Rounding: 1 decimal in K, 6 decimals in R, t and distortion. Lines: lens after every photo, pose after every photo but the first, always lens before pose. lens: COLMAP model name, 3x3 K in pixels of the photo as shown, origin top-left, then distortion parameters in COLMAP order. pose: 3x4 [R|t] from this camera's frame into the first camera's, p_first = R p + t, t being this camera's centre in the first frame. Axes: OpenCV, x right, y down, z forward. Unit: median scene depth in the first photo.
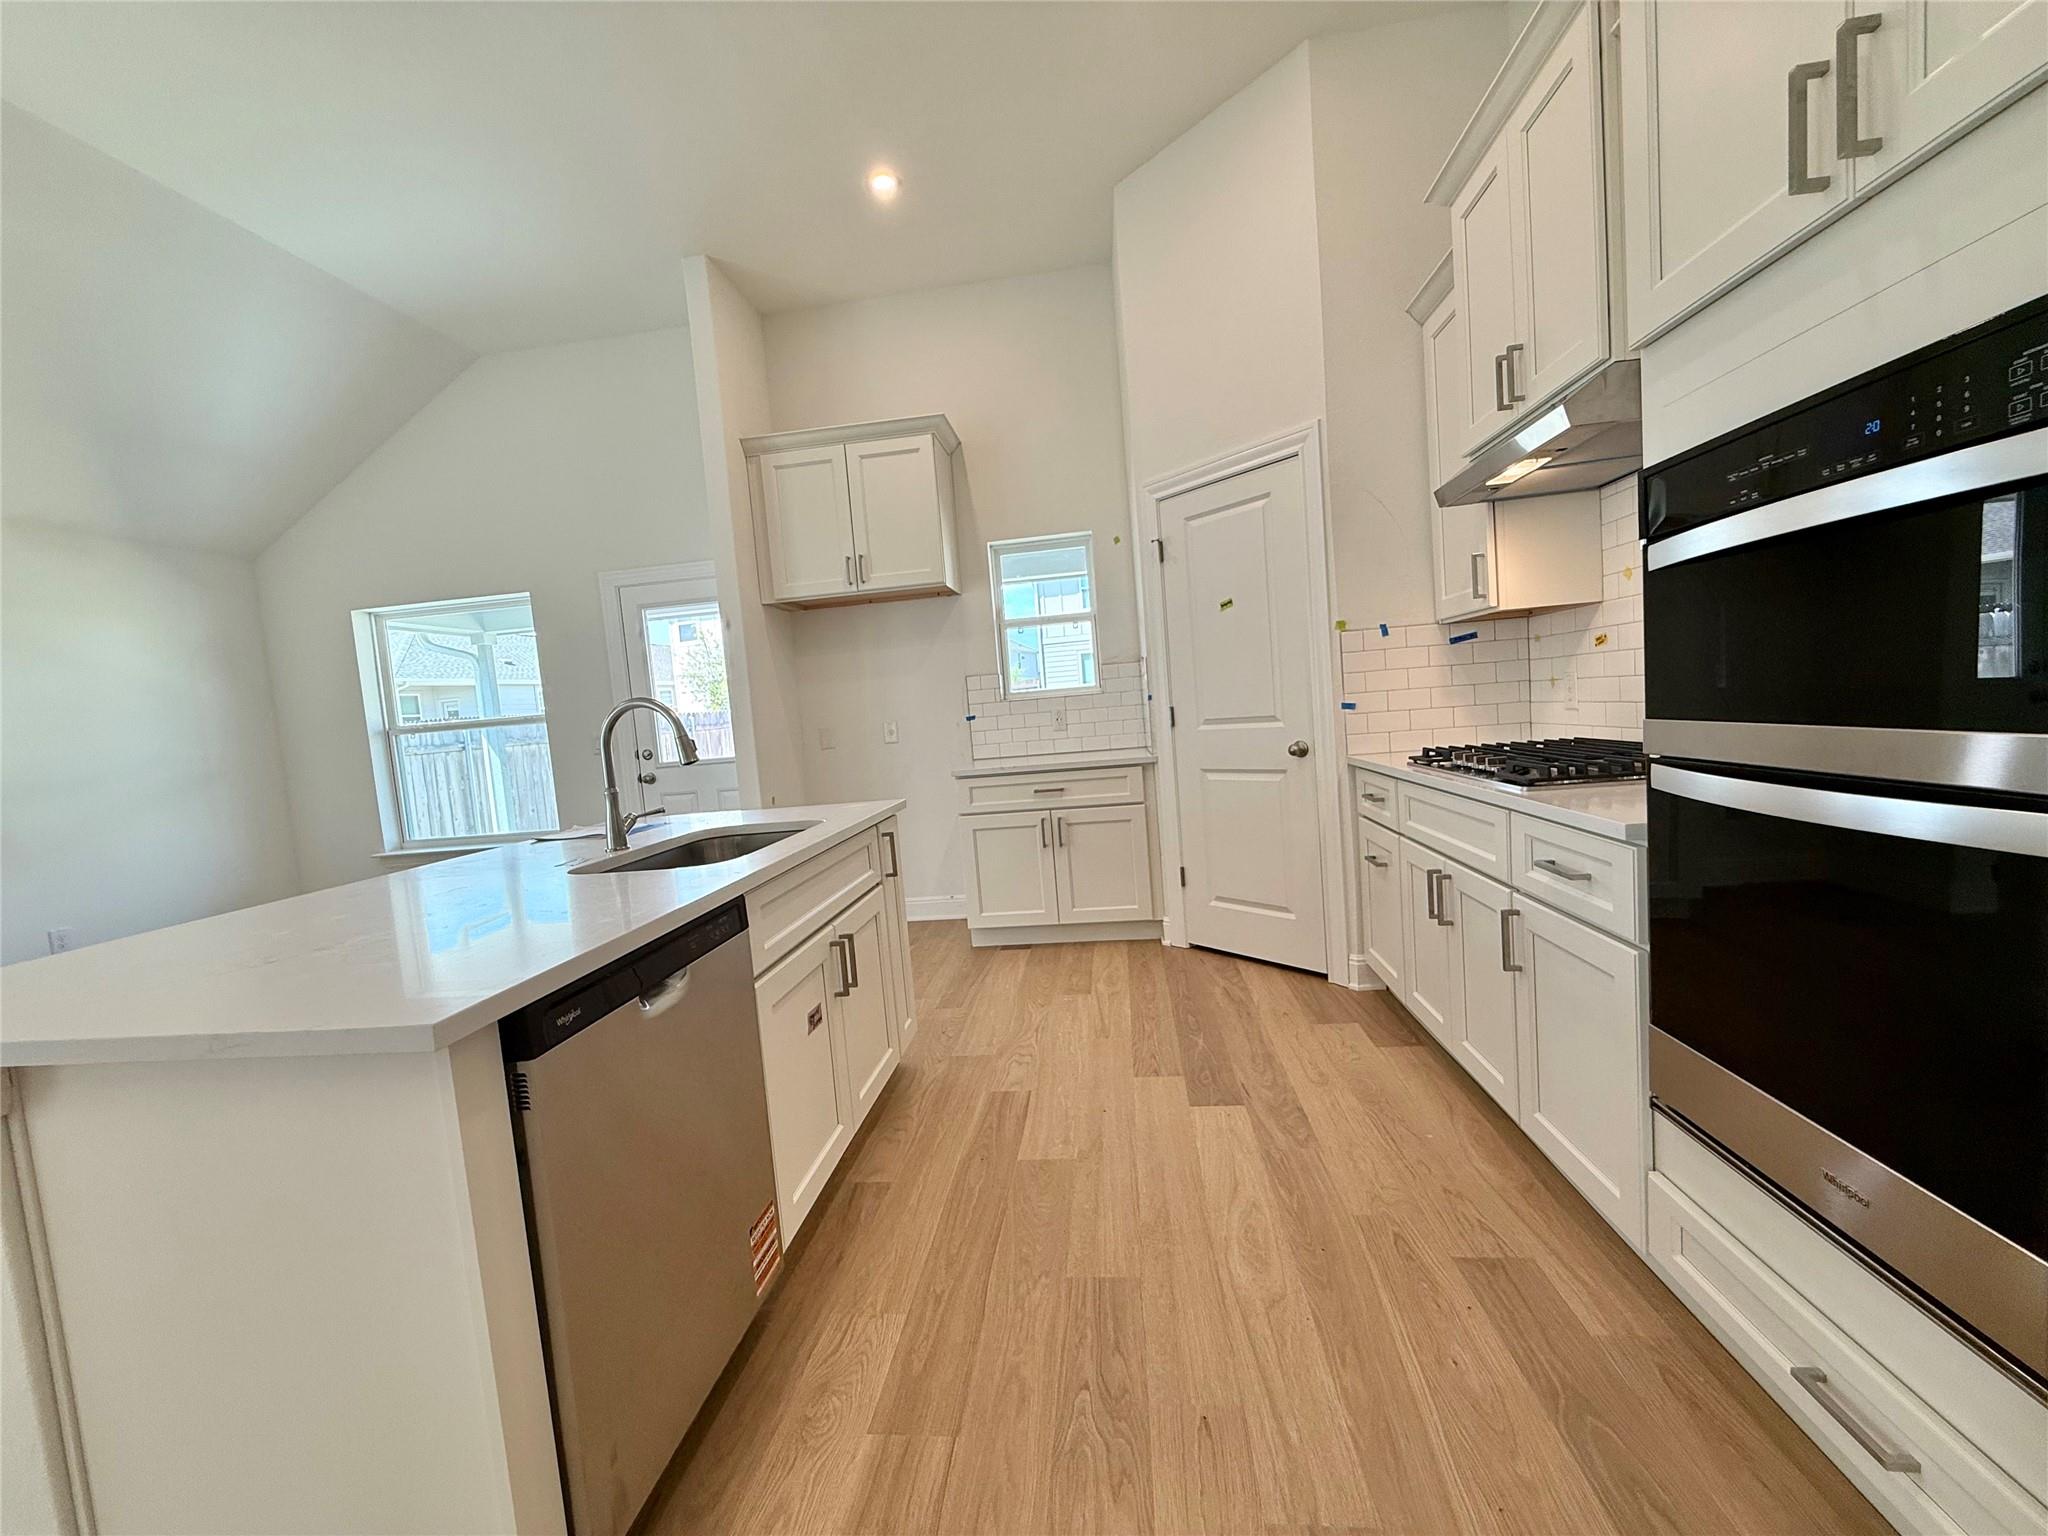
lens RADIAL K [[817.7, 0, 1018.3], [0, 817.7, 767.8], [0, 0, 1]] dist [0.000449, 0.000333]
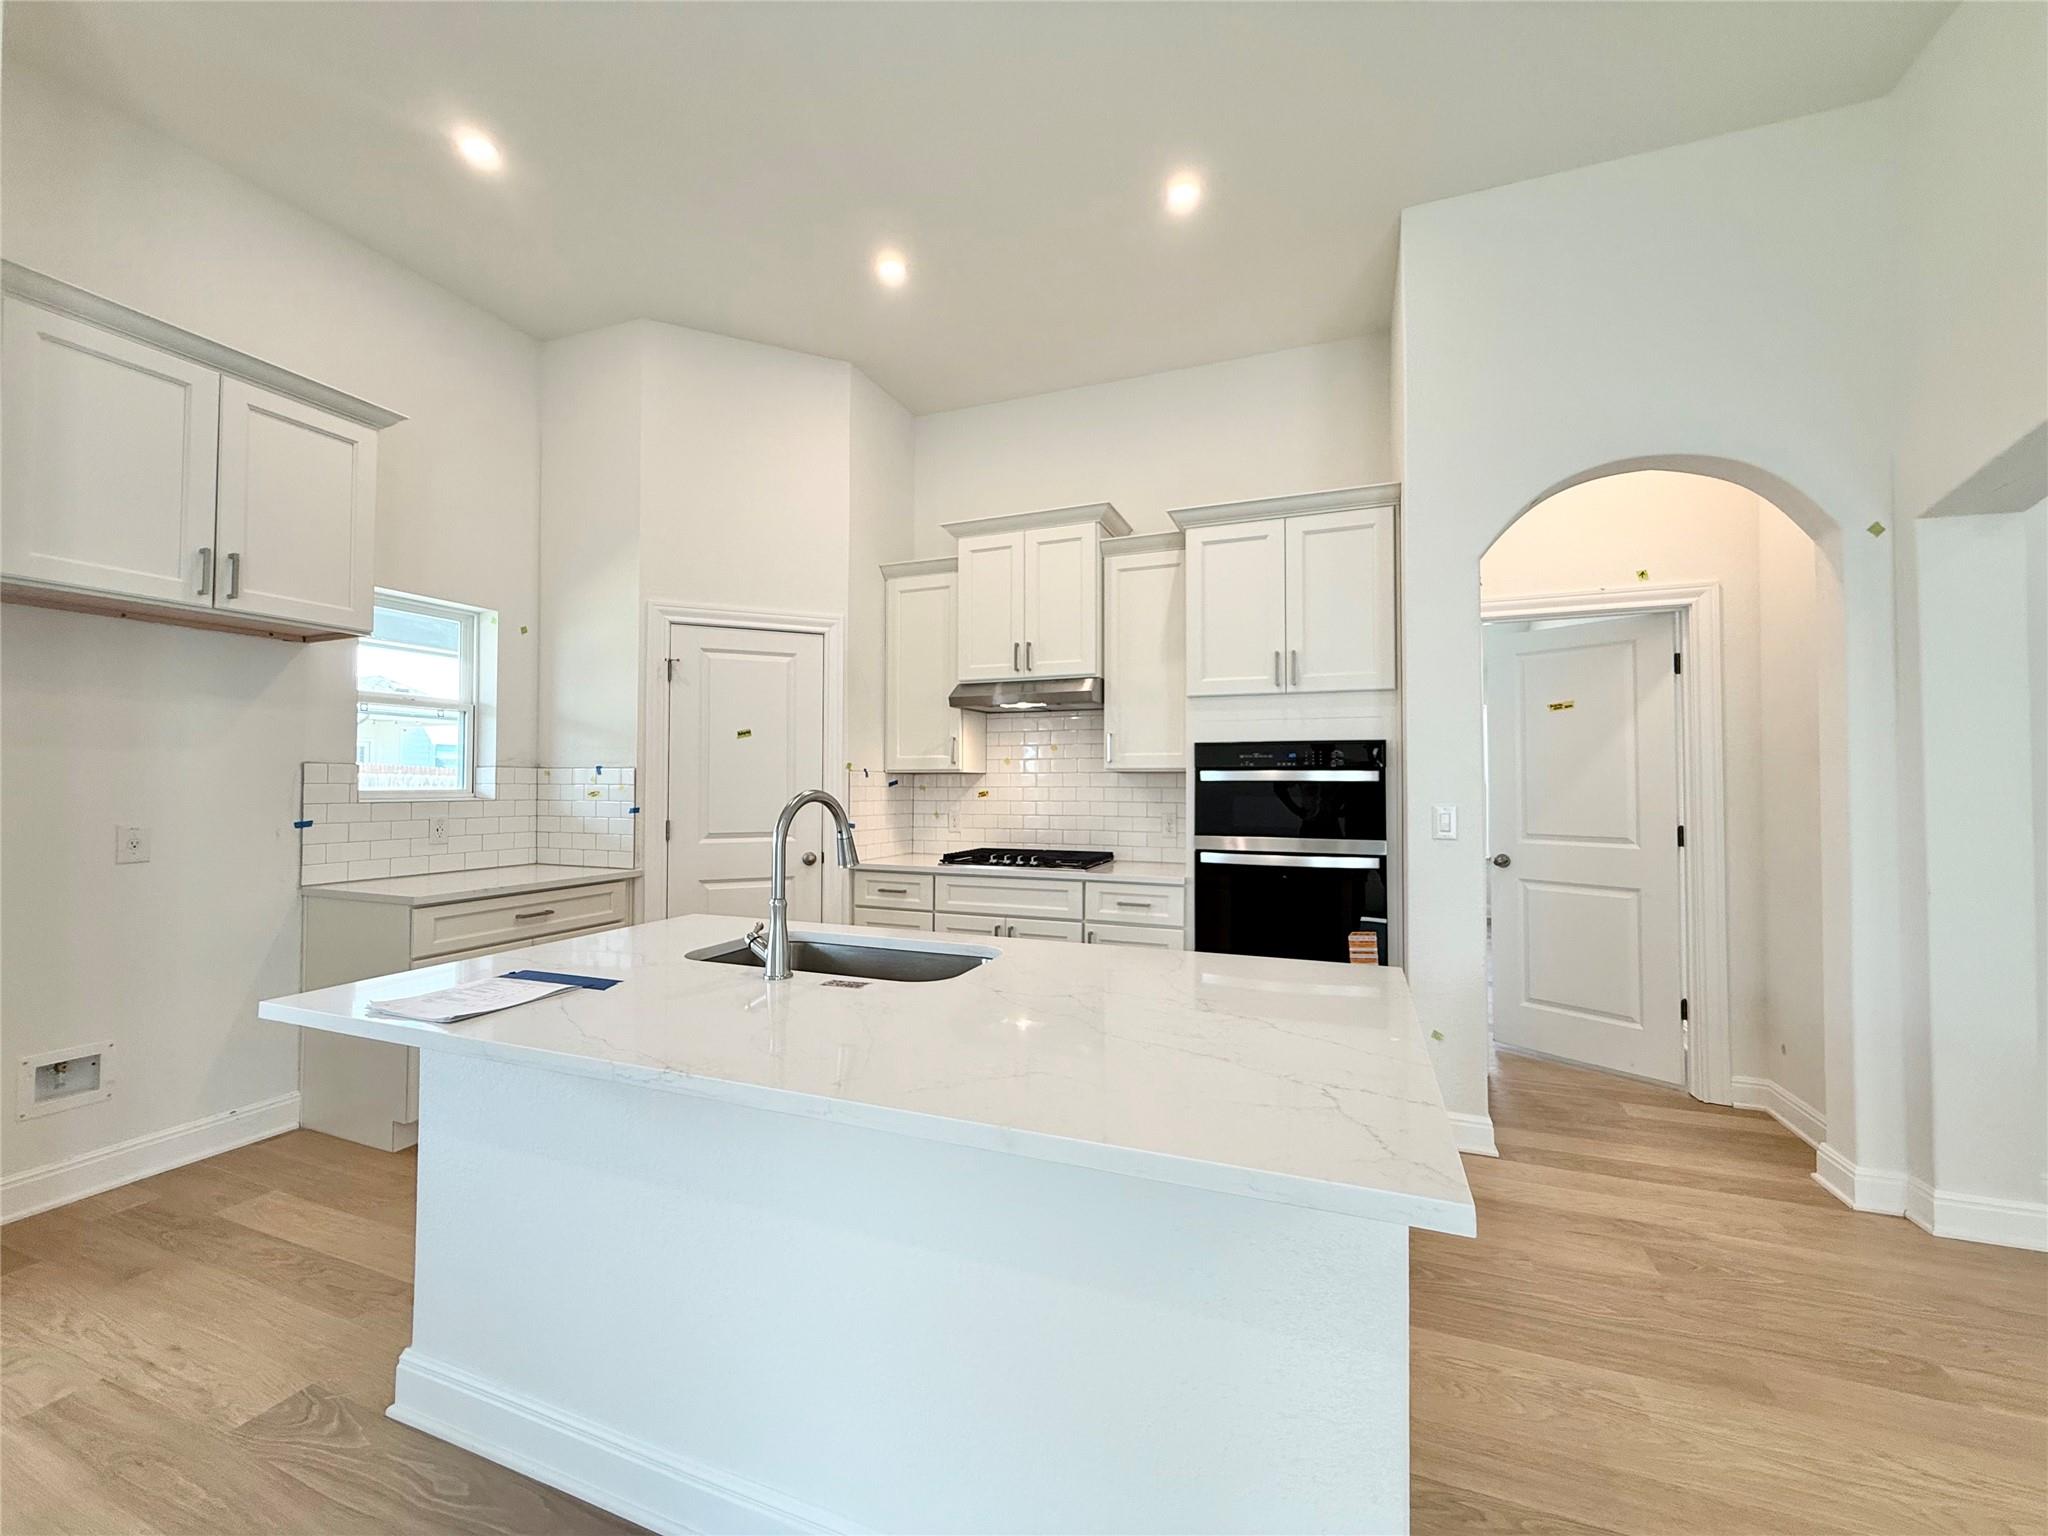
lens RADIAL K [[817.7, 0, 1014.7], [0, 817.7, 763.6], [0, 0, 1]] dist [0.000449, 0.000333]
pose [[0.256959, 0.105638, 0.960632, -0.698190], [0.048881, 0.991315, -0.122087, 0.000893], [-0.965185, 0.078328, 0.249563, 0.325689]]
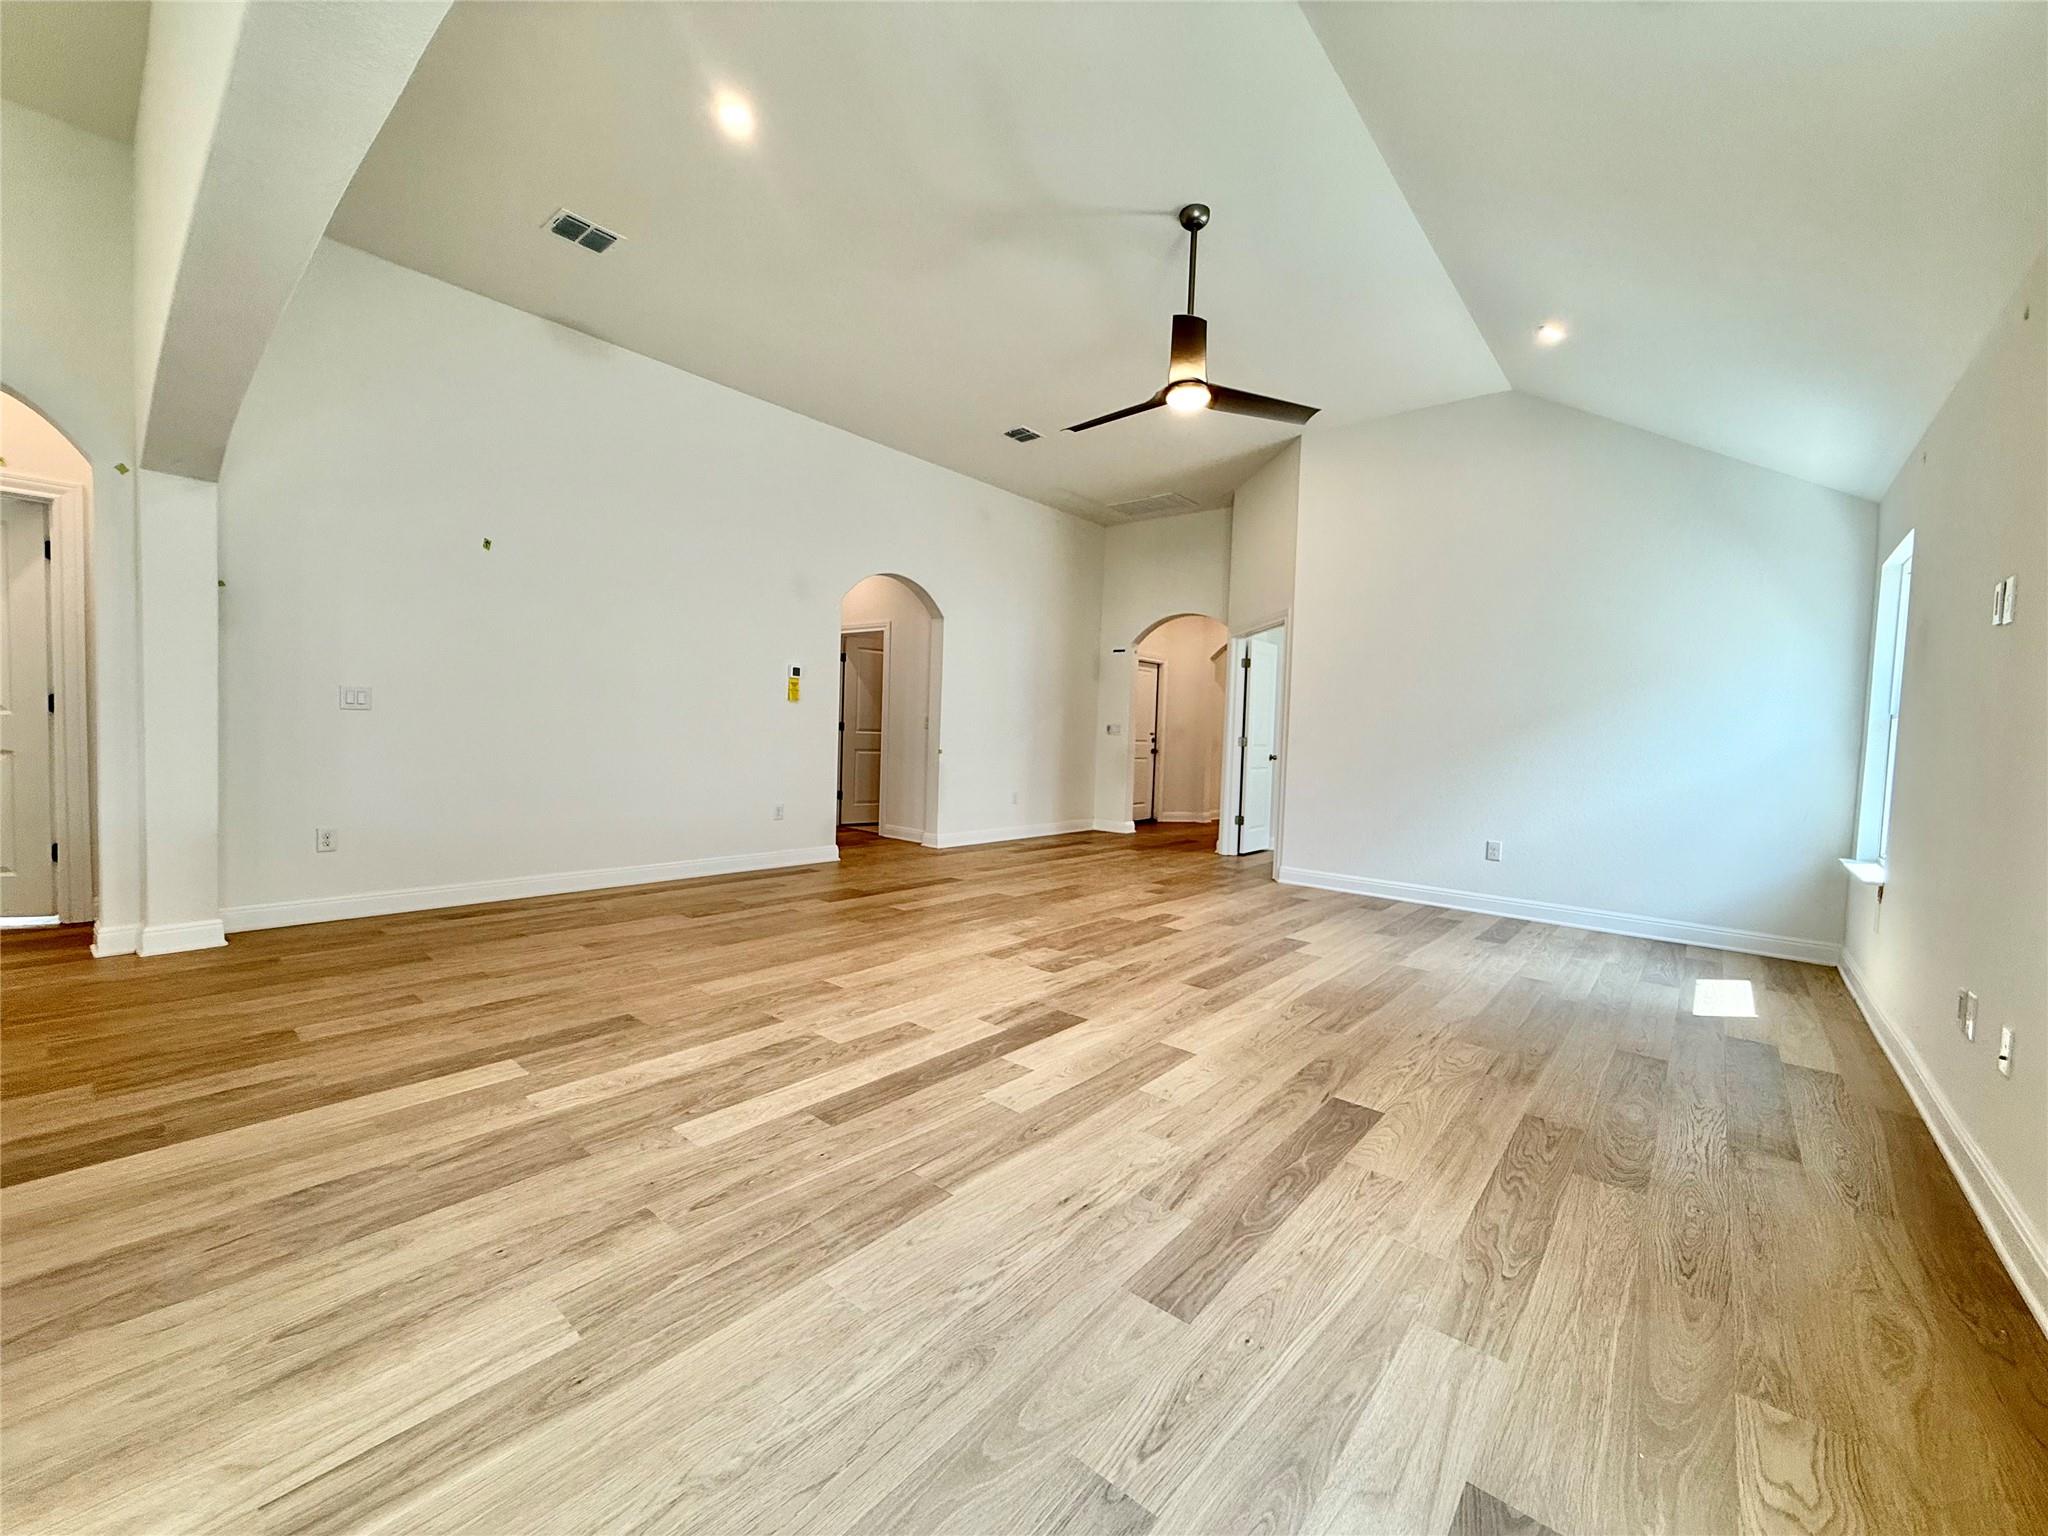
lens RADIAL K [[817.7, 0, 1017.0], [0, 817.7, 756.5], [0, 0, 1]] dist [0.000449, 0.000333]
pose [[-0.828024, 0.034561, 0.559627, -1.247963], [0.075777, 0.995839, 0.050620, 0.119327], [-0.555549, 0.084321, -0.827197, 0.016346]]
